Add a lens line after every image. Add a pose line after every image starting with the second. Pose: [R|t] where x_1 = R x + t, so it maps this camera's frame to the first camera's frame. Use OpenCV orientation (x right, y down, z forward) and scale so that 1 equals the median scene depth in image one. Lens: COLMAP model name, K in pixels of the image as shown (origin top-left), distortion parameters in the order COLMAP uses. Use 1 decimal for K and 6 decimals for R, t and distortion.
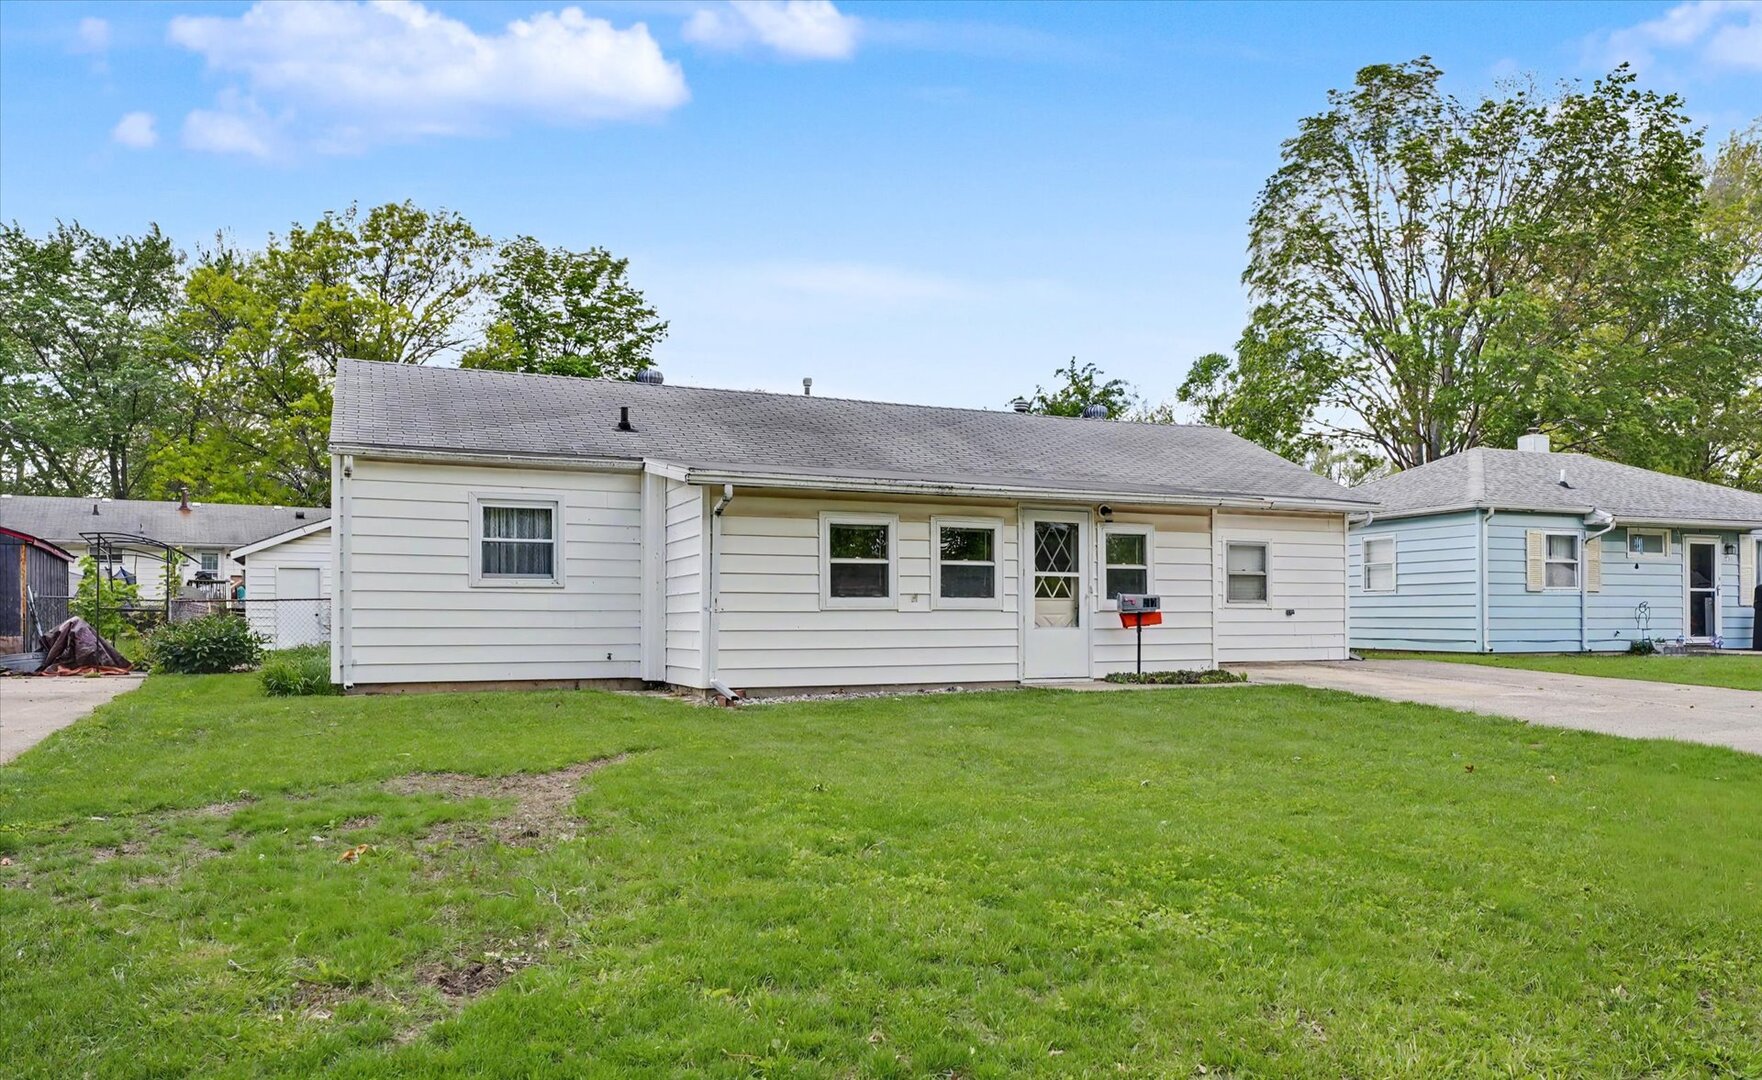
lens RADIAL K [[1043.0, 0, 876.8], [0, 1043.0, 592.4], [0, 0, 1]] dist [-0.006862, 0.000197]
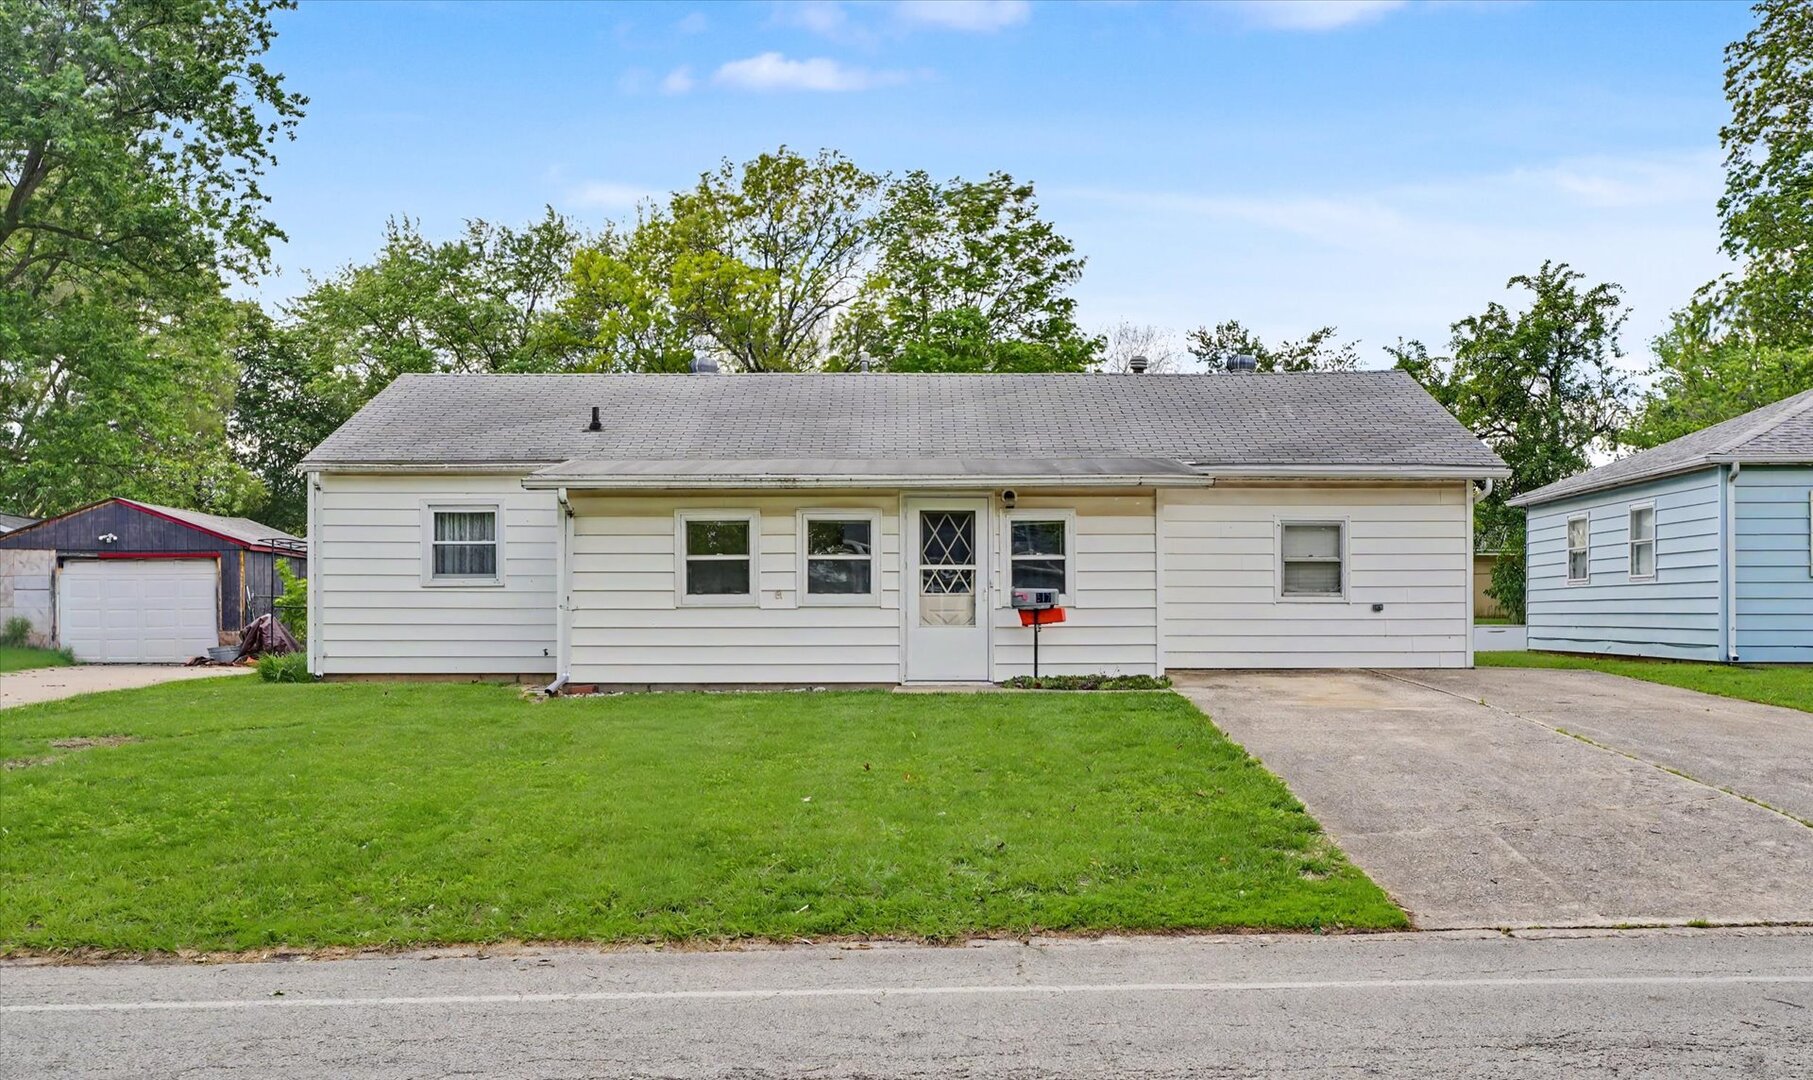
lens RADIAL K [[1309.6, 0, 908.0], [0, 1309.6, 595.5], [0, 0, 1]] dist [-0.026309, -0.001497]
pose [[0.930966, -0.006045, -0.365056, 0.558667], [0.009852, 0.999915, 0.008567, -0.002802], [0.364973, -0.011572, 0.930946, -0.080496]]
